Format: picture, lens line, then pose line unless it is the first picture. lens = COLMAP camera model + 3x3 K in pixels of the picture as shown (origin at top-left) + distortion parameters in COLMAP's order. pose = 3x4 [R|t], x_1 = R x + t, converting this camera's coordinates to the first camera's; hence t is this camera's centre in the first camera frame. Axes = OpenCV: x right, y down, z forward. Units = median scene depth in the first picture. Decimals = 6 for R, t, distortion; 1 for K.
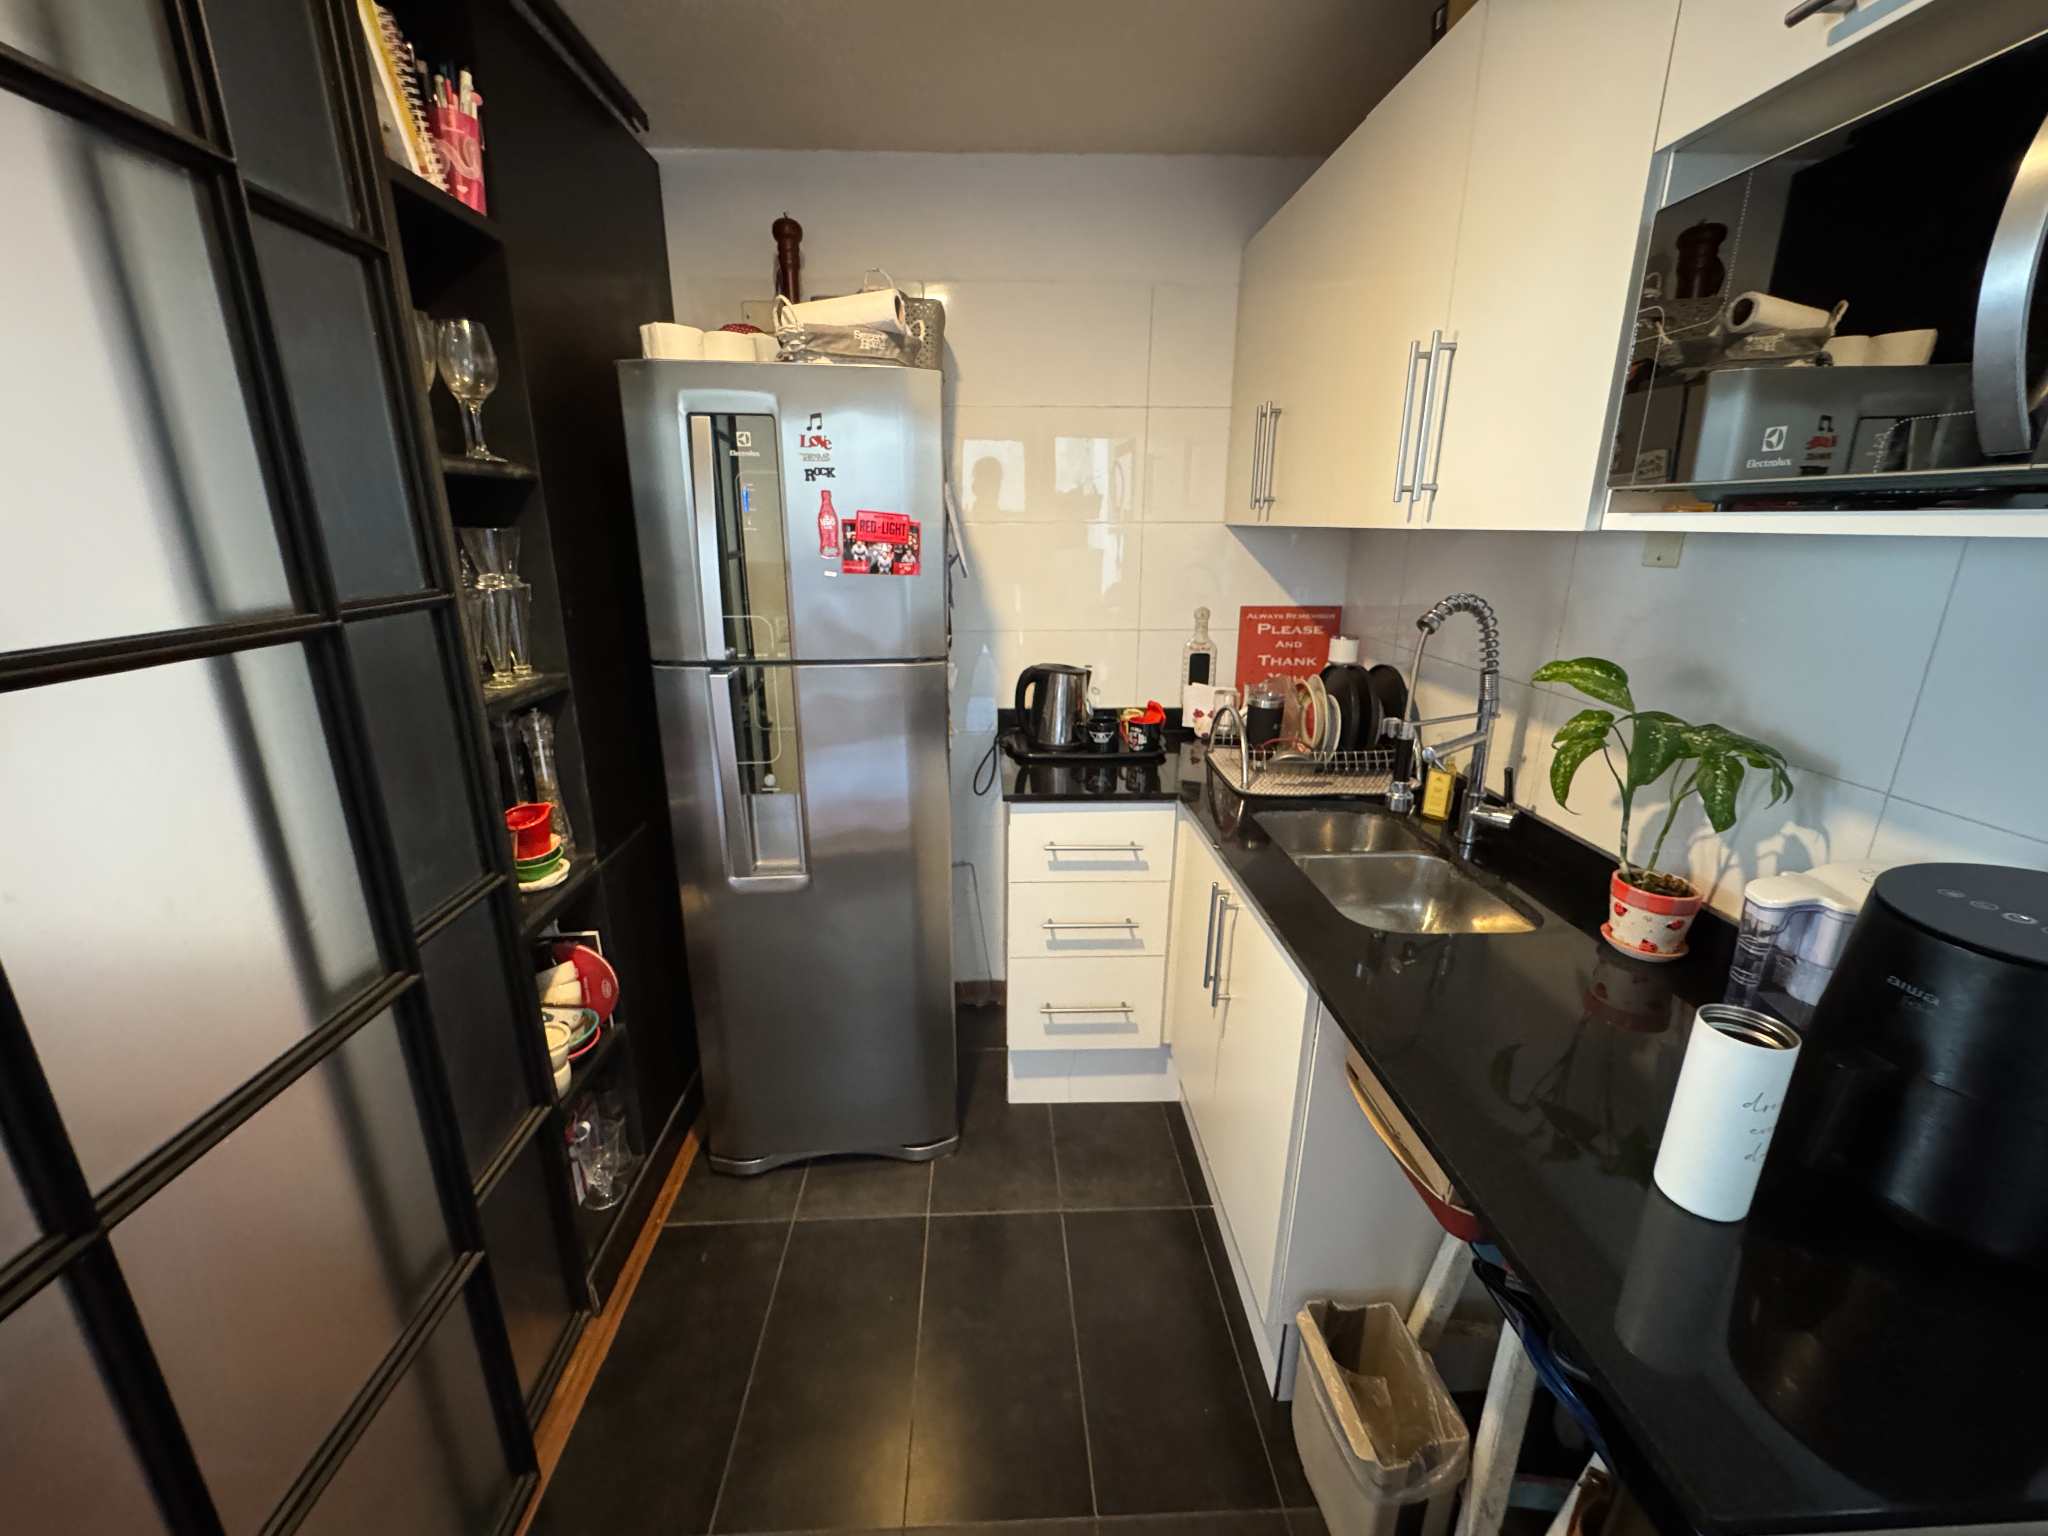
lens RADIAL K [[834.9, 0, 1012.7], [0, 834.9, 766.9], [0, 0, 1]] dist [-0.002484, 0.000145]
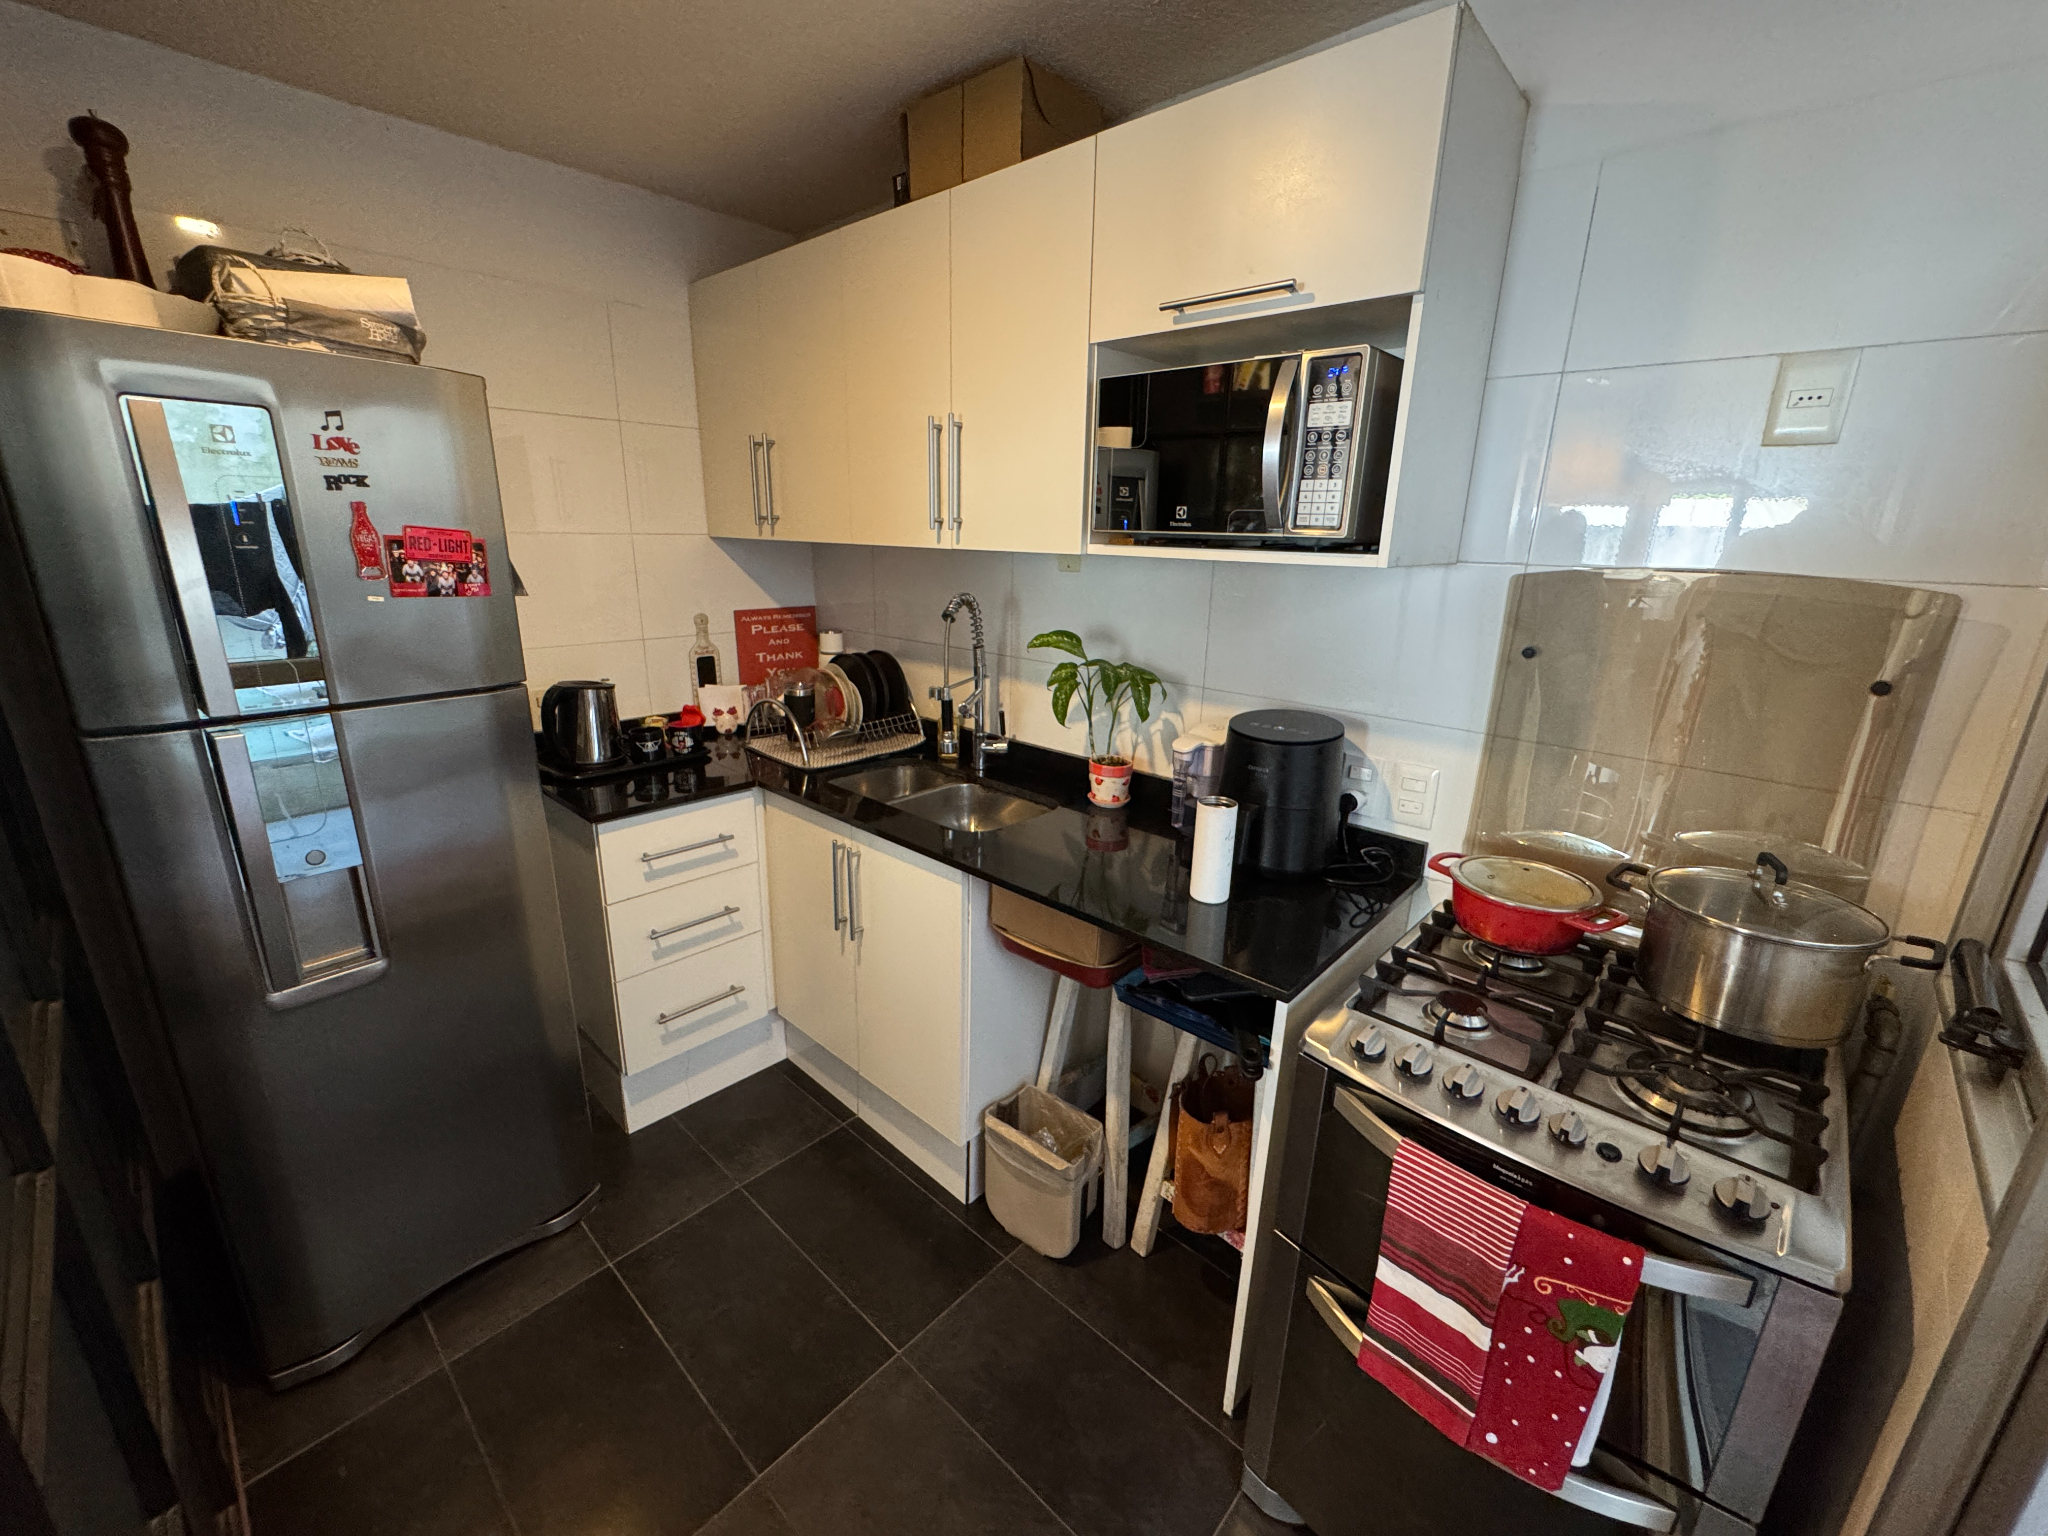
lens RADIAL K [[834.9, 0, 1028.0], [0, 834.9, 767.4], [0, 0, 1]] dist [-0.002484, 0.000145]
pose [[0.697996, -0.183997, 0.692059, -0.374981], [0.182307, 0.980242, 0.076746, -0.005665], [-0.692507, 0.072599, 0.717749, -0.063517]]
